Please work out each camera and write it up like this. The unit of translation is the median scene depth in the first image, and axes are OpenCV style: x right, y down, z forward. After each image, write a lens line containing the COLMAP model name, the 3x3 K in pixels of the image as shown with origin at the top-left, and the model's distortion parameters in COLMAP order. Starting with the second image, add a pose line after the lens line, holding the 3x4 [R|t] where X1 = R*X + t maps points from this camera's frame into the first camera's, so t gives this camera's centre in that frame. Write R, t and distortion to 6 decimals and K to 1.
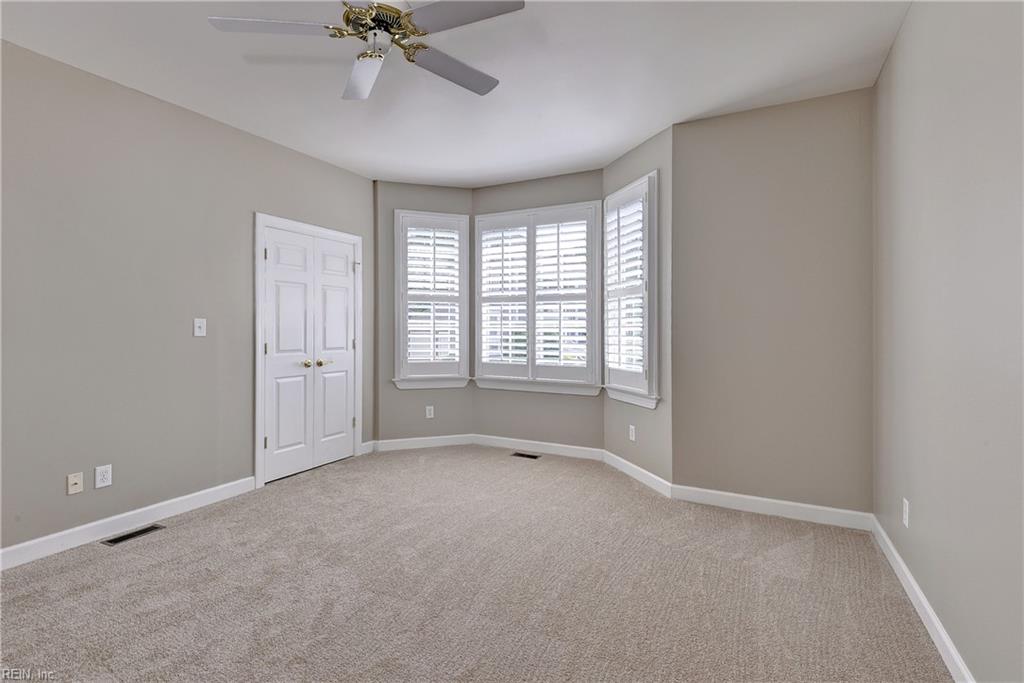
lens RADIAL K [[475.9, 0, 509.4], [0, 475.9, 335.7], [0, 0, 1]] dist [0.024289, -0.012670]
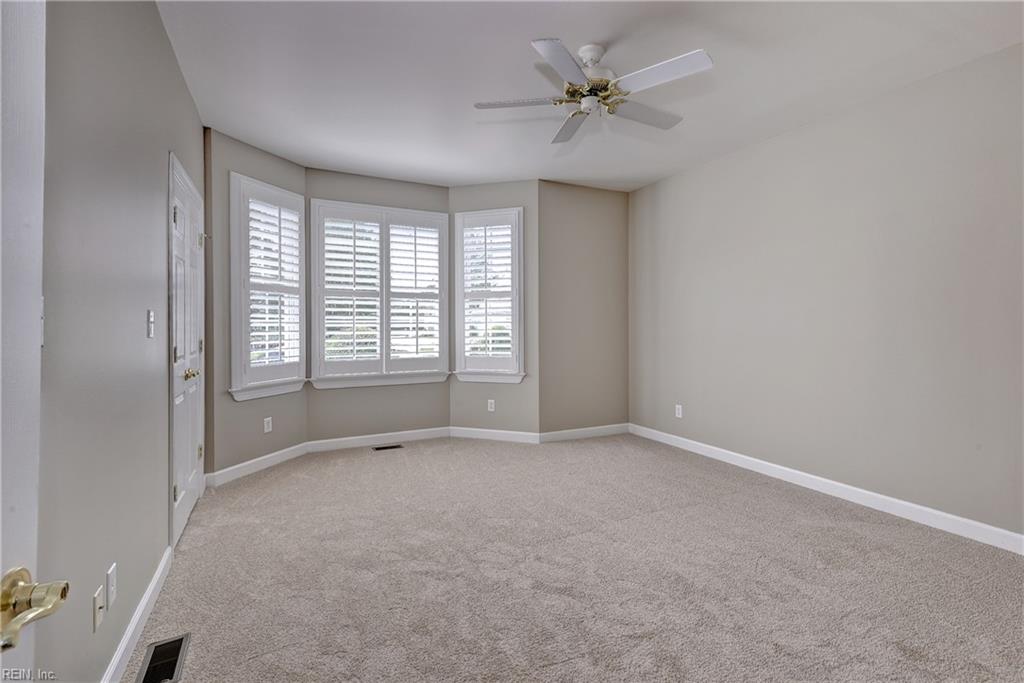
lens RADIAL K [[475.9, 0, 517.6], [0, 475.9, 338.0], [0, 0, 1]] dist [0.024289, -0.012670]
pose [[0.588500, -0.029858, 0.807946, -0.644811], [0.011890, 0.999529, 0.028278, -0.011050], [-0.808410, -0.007035, 0.588578, 0.171335]]
